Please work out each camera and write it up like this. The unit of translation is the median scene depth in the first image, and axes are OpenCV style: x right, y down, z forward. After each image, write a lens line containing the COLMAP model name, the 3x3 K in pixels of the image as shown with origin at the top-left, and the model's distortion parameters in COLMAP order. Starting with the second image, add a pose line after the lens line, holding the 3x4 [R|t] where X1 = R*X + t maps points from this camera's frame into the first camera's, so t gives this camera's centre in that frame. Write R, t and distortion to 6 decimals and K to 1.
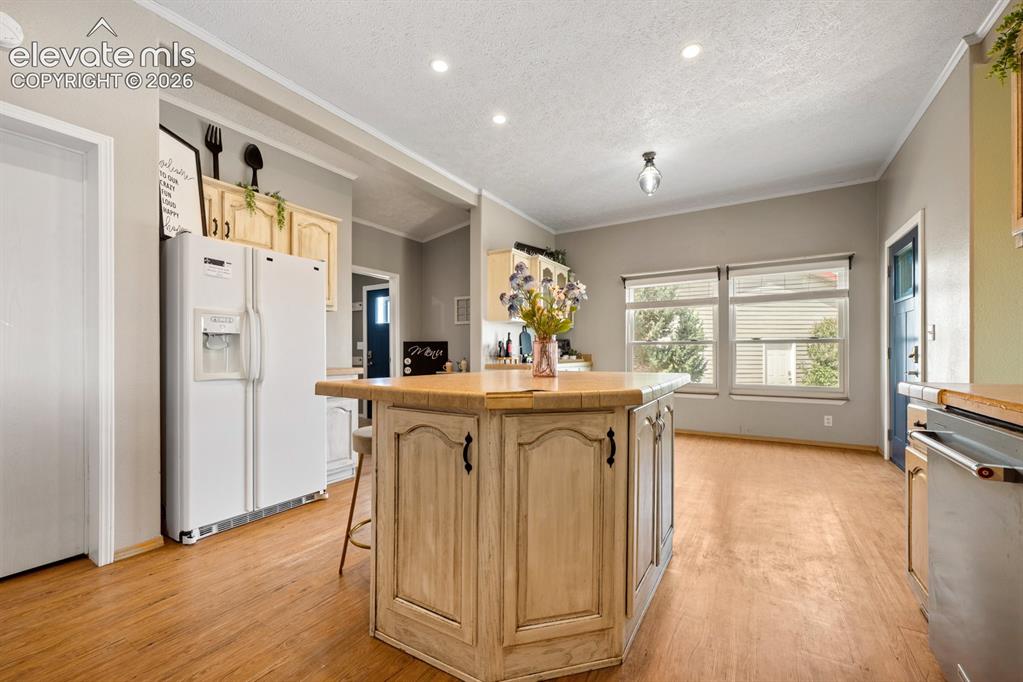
lens RADIAL K [[418.7, 0, 502.8], [0, 418.7, 355.1], [0, 0, 1]] dist [0.000403, -0.000402]
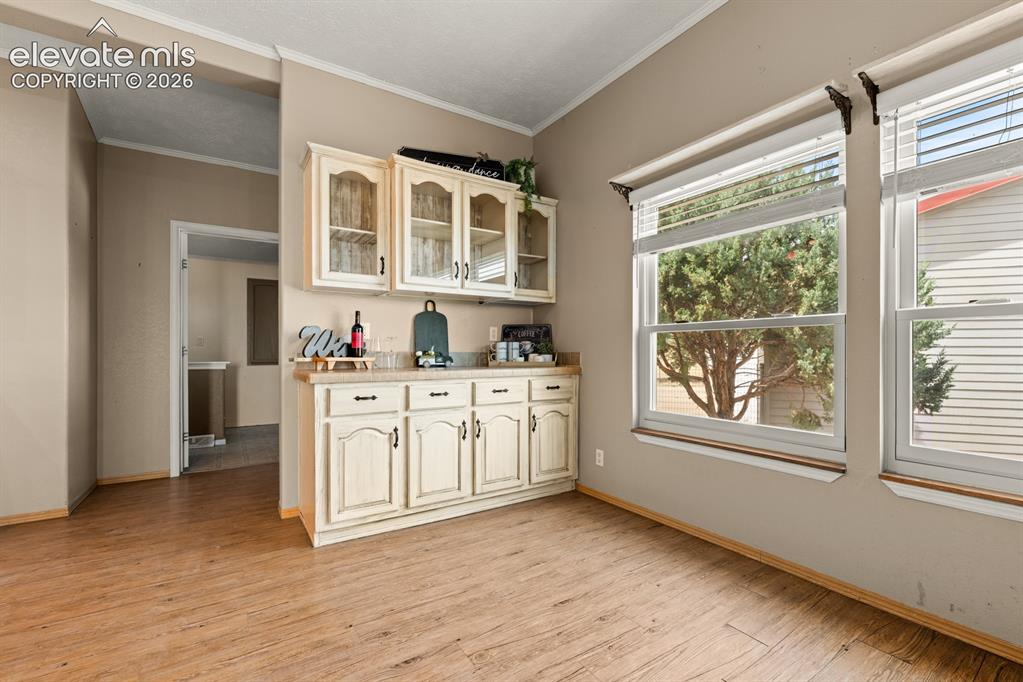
lens RADIAL K [[436.4, 0, 516.3], [0, 436.4, 349.6], [0, 0, 1]] dist [0.010660, 0.000158]
pose [[0.900997, -0.002093, -0.433820, 0.409652], [-0.000062, 0.999988, -0.004954, -0.002075], [0.433825, 0.004491, 0.900986, 0.538525]]
